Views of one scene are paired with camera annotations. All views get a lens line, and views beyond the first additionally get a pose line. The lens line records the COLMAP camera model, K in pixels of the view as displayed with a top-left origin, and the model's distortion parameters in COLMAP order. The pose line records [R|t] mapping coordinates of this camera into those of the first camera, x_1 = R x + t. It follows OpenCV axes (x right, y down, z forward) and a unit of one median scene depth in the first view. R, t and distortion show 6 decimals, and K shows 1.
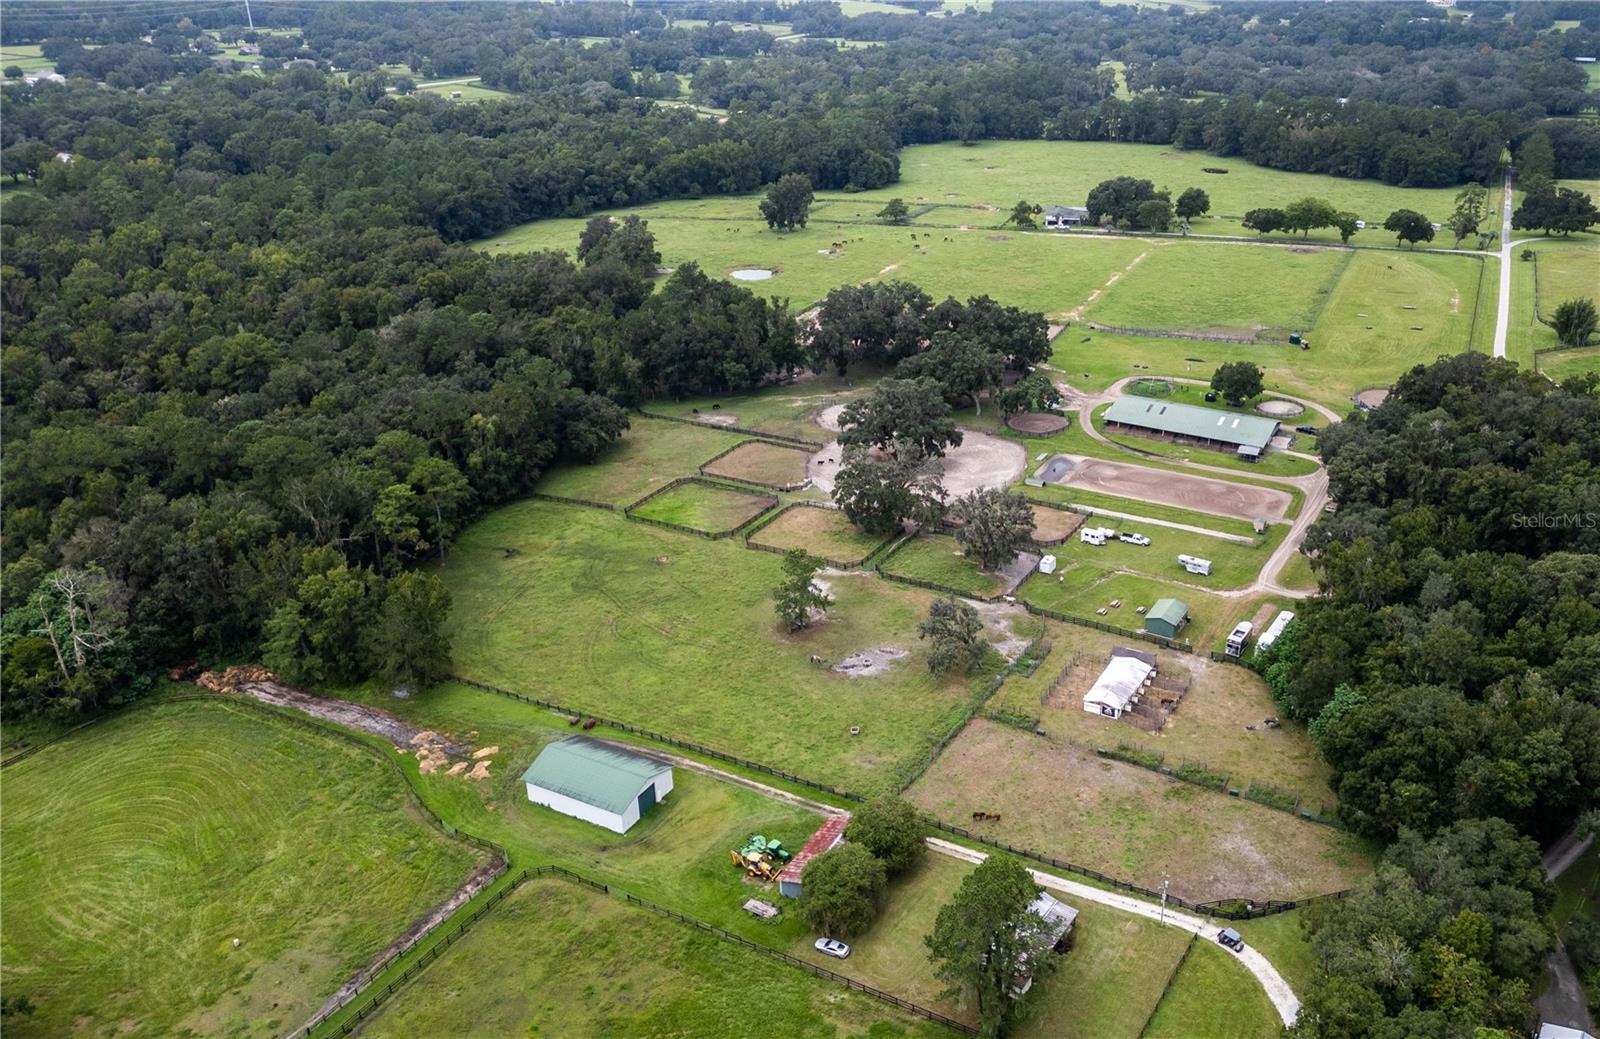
lens RADIAL K [[1293.3, 0, 908.9], [0, 1293.3, 498.6], [0, 0, 1]] dist [0.072973, -0.076553]
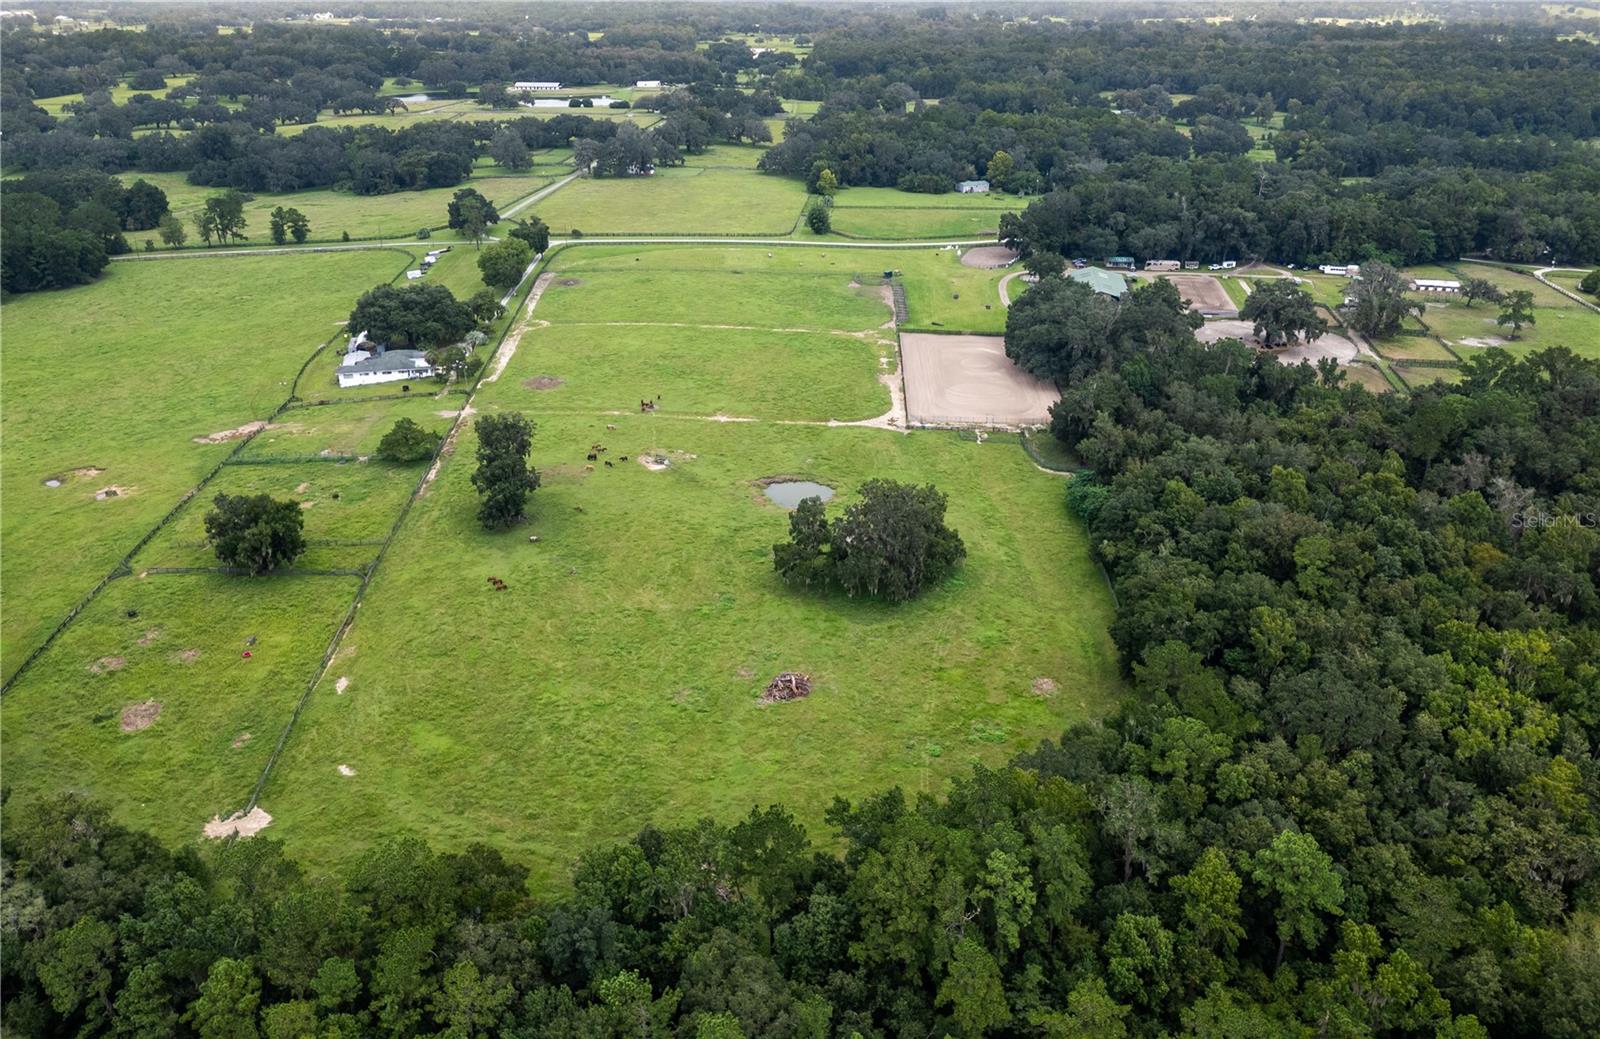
lens RADIAL K [[1293.3, 0, 794.6], [0, 1293.3, 525.4], [0, 0, 1]] dist [0.072973, -0.076553]
pose [[-0.368512, -0.372542, 0.851711, -0.994324], [0.381310, 0.774996, 0.503969, -0.719563], [-0.847822, 0.510484, -0.143542, 1.653667]]
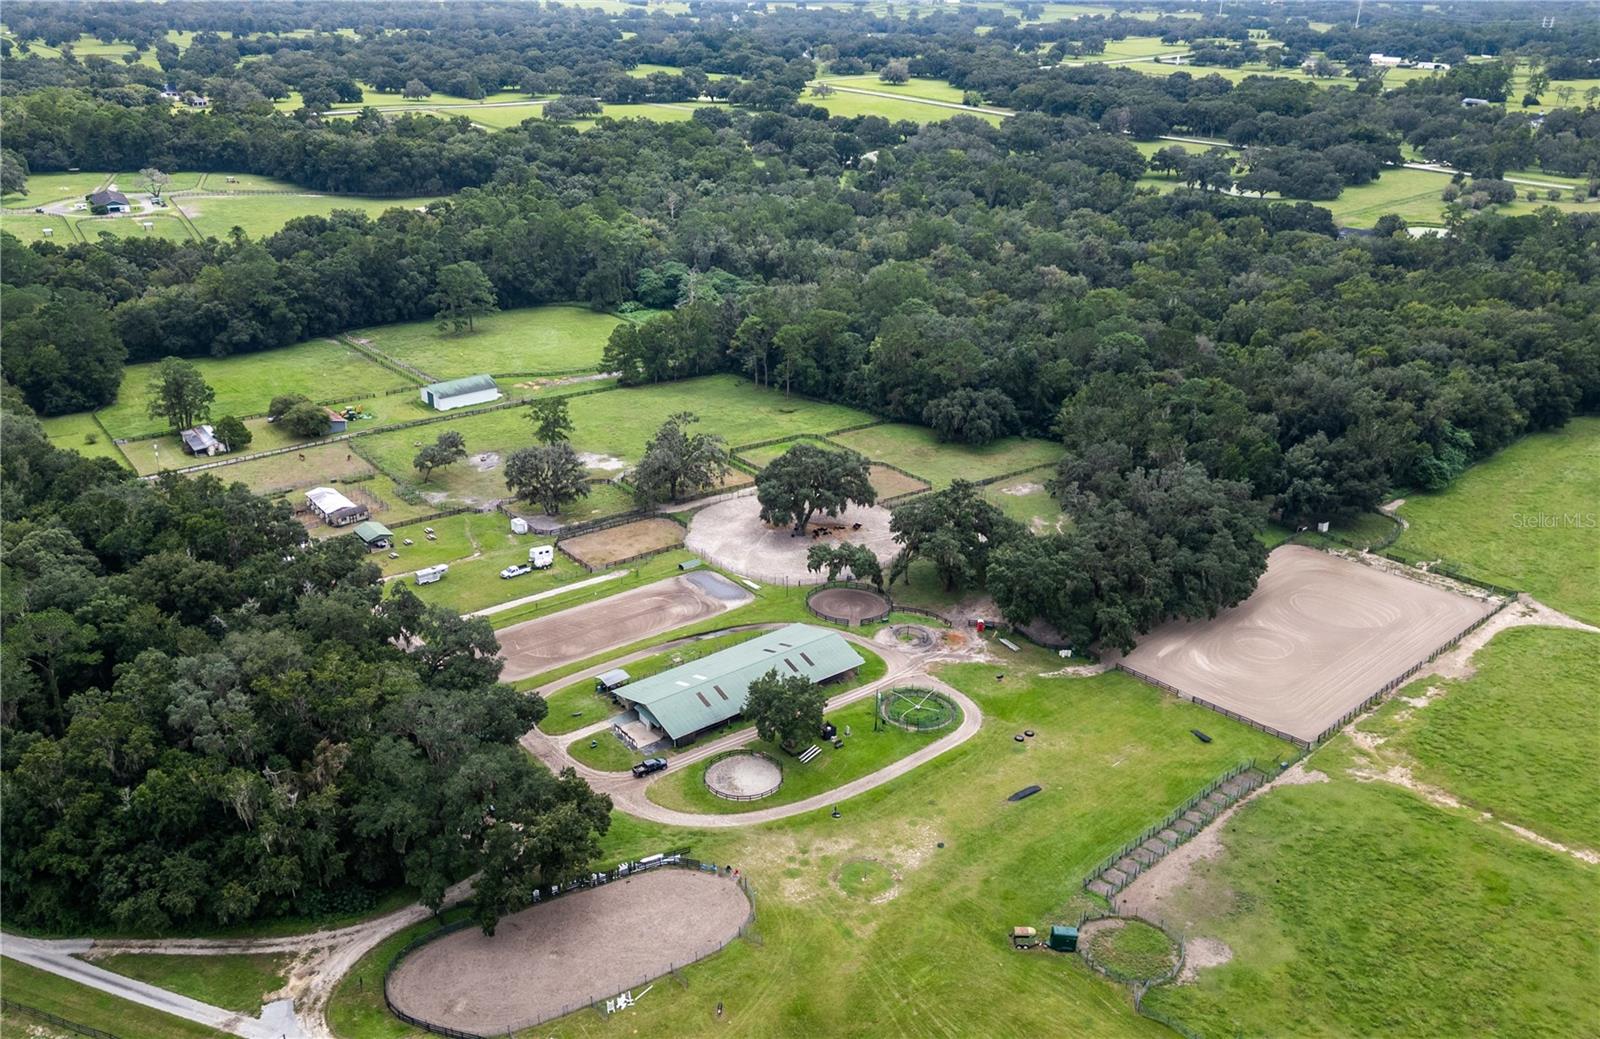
lens RADIAL K [[1293.3, 0, 776.5], [0, 1293.3, 514.0], [0, 0, 1]] dist [0.072973, -0.076553]
pose [[-0.393036, 0.361904, -0.845310, 0.770683], [-0.389043, 0.767510, 0.509485, -0.489628], [0.833168, 0.529107, -0.160863, 1.097685]]
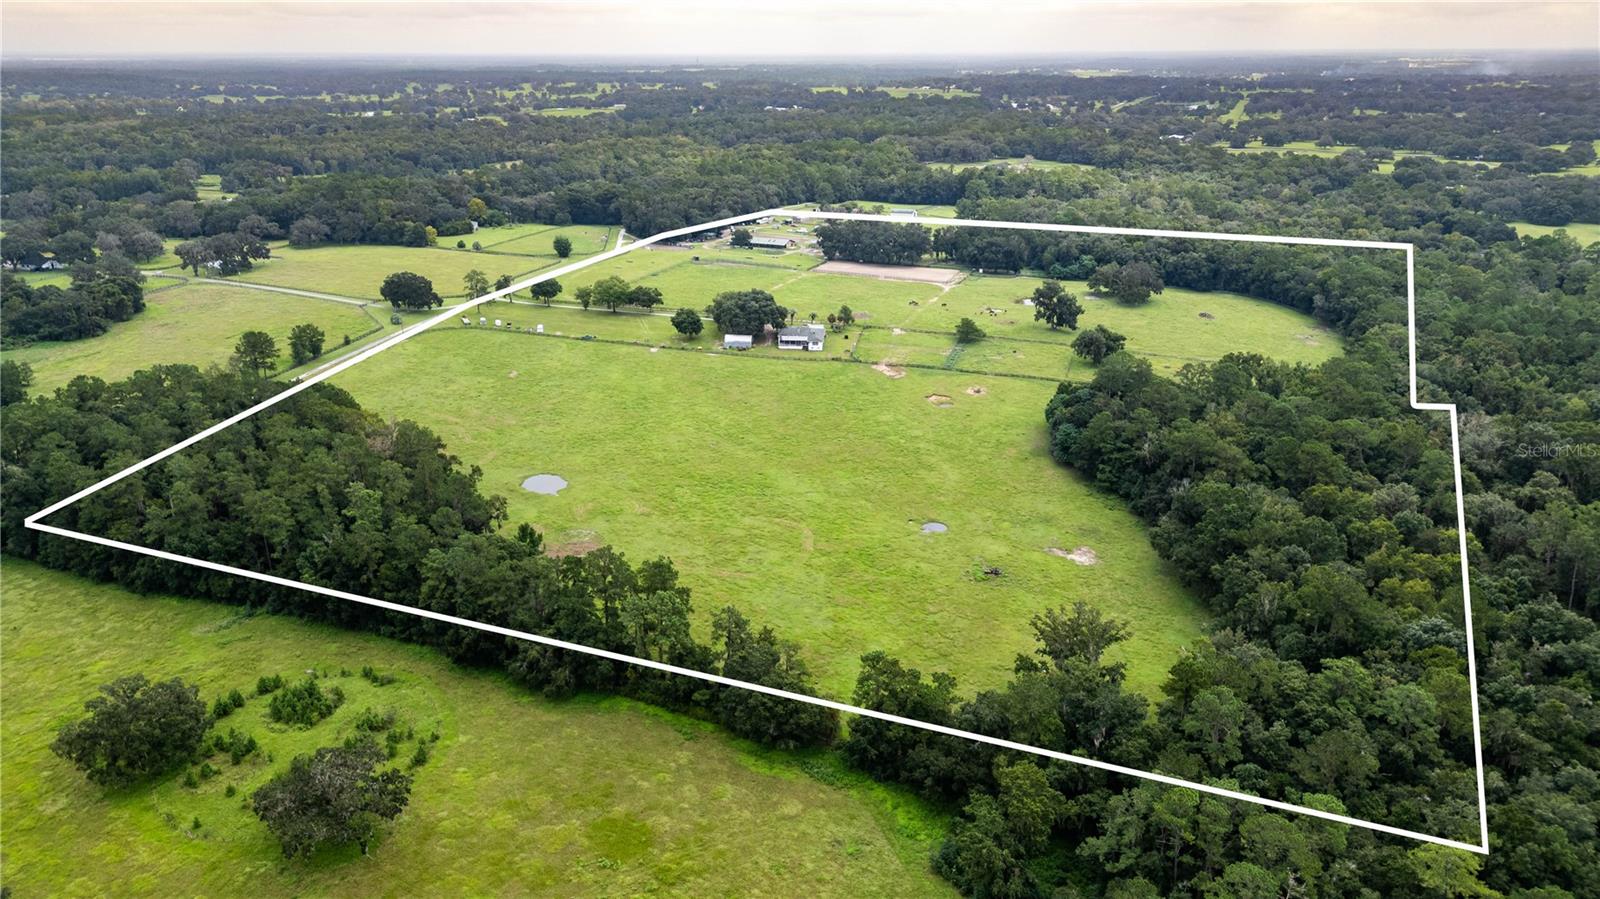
lens RADIAL K [[1123.5, 0, 800.3], [0, 1123.5, 440.4], [0, 0, 1]] dist [0.057573, -0.045704]
pose [[-0.996189, 0.029654, -0.082029, 0.345052], [-0.034969, 0.725774, 0.687044, -1.331442], [0.079908, 0.687294, -0.721970, 2.936576]]
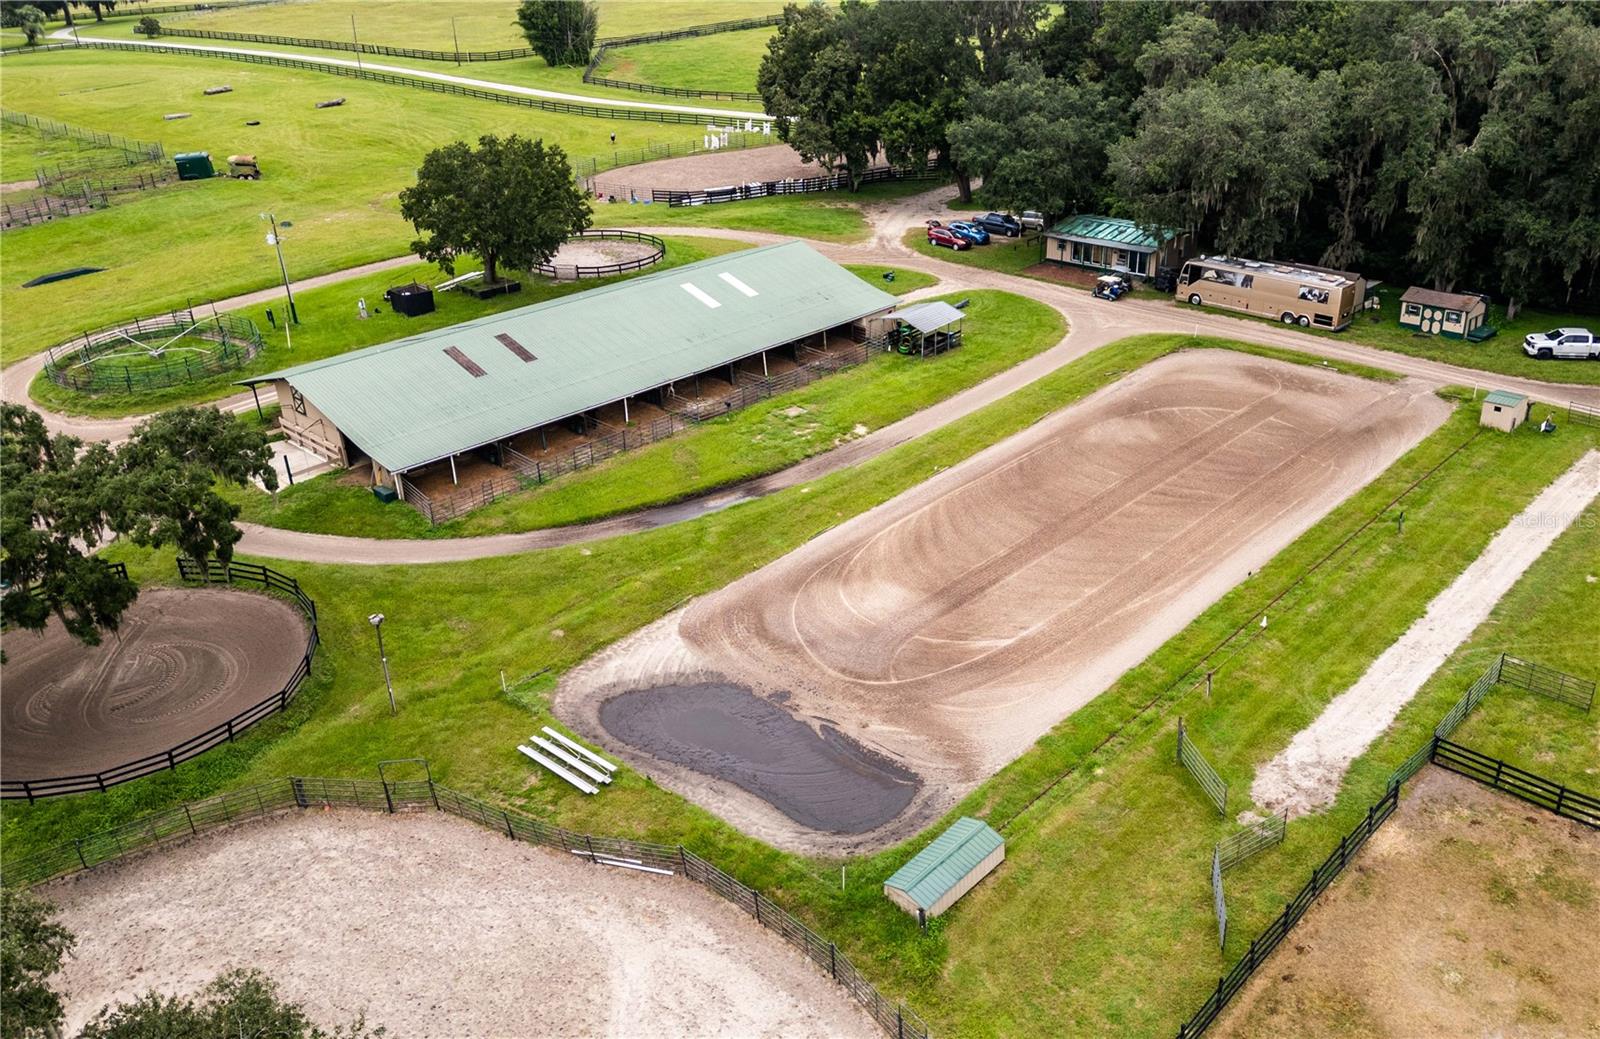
lens RADIAL K [[1293.3, 0, 882.0], [0, 1293.3, 523.8], [0, 0, 1]] dist [0.072973, -0.076553]
pose [[0.223899, -0.435822, 0.871739, -0.016247], [0.414292, 0.852172, 0.319633, -0.090828], [-0.882174, 0.289589, 0.371358, 0.875541]]
